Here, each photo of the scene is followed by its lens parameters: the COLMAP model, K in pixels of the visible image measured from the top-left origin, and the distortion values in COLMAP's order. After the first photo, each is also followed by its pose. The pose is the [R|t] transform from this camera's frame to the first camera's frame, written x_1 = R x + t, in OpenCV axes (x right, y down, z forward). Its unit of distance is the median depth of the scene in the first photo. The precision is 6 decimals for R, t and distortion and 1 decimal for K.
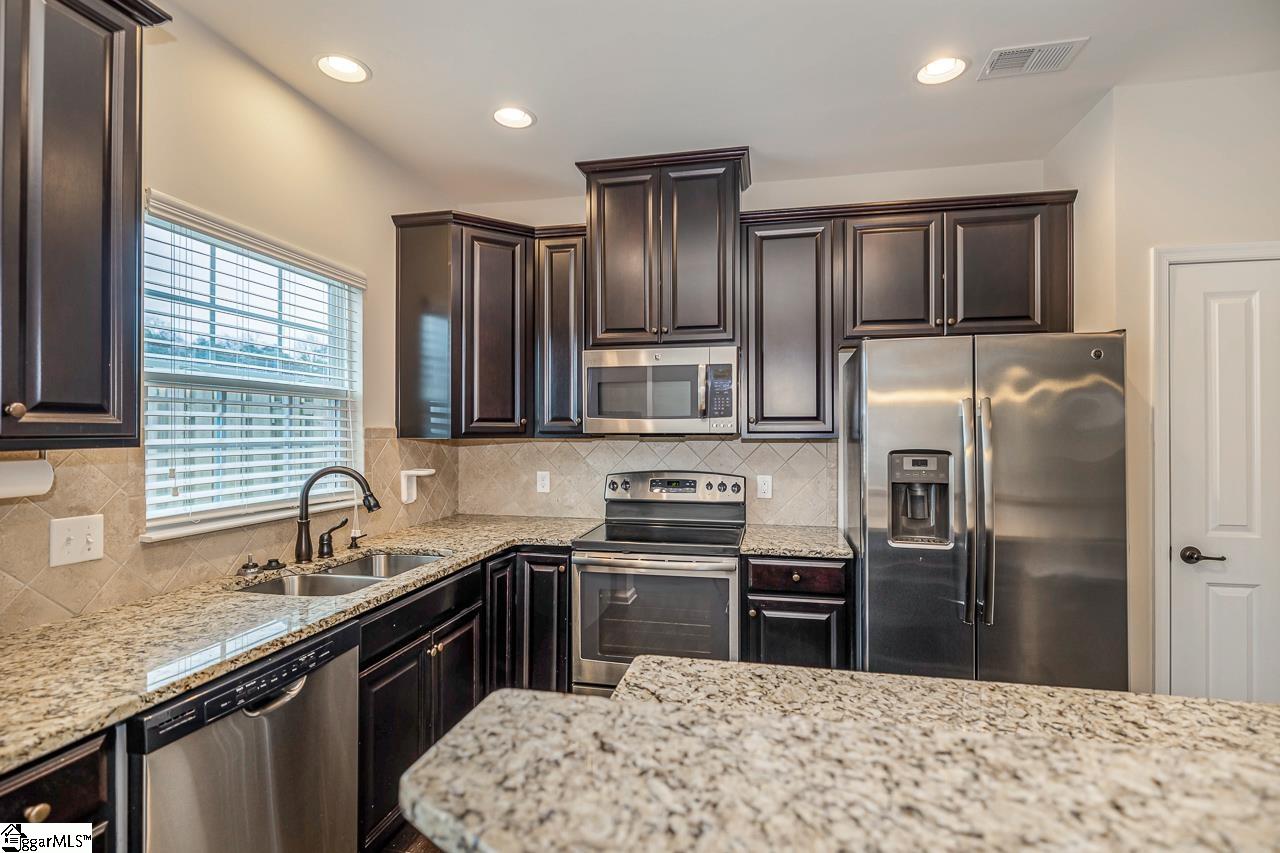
lens RADIAL K [[599.3, 0, 635.8], [0, 599.3, 427.4], [0, 0, 1]] dist [-0.003183, -0.000021]
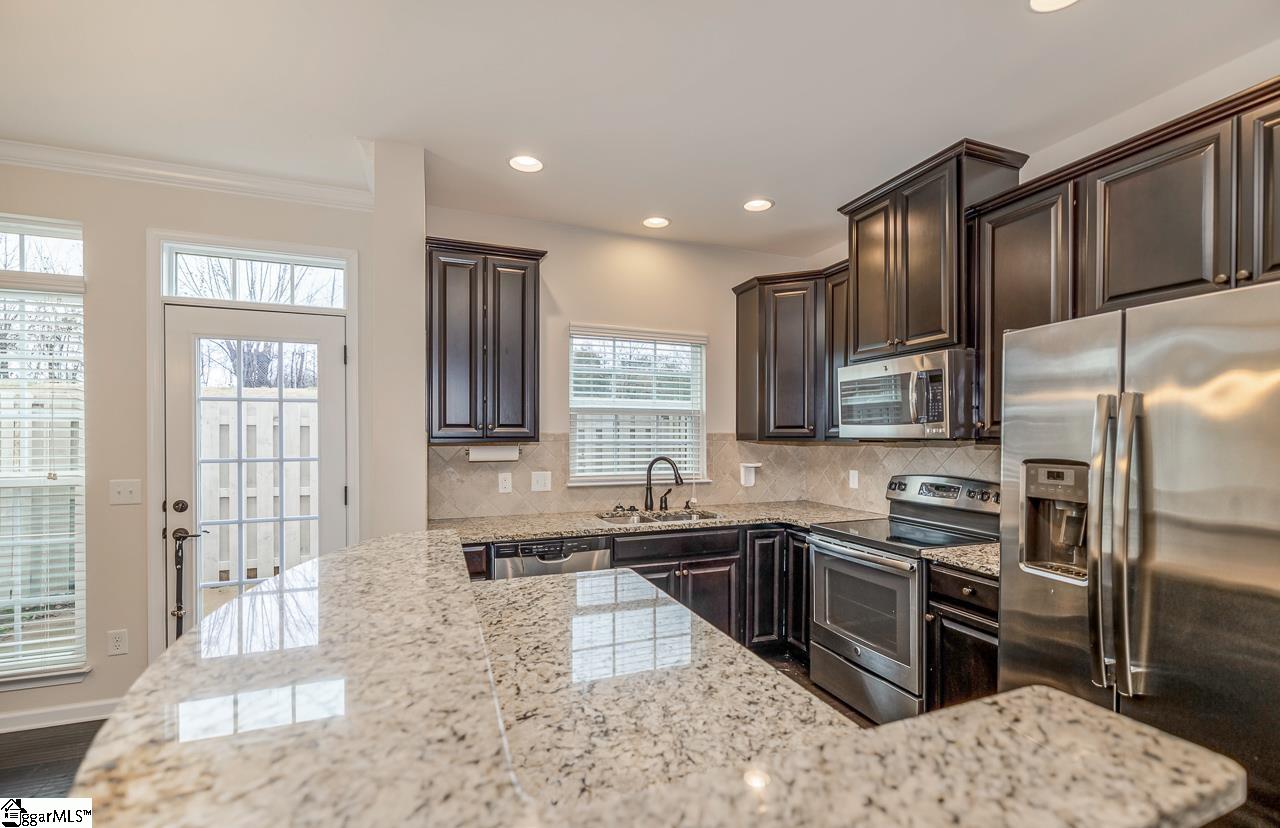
lens RADIAL K [[531.7, 0, 633.8], [0, 531.7, 437.3], [0, 0, 1]] dist [-0.000111, 0.000334]
pose [[0.550875, 0.004182, -0.834577, 0.696537], [0.003297, 0.999969, 0.007187, -0.000315], [0.834581, -0.006711, 0.550844, 0.104770]]
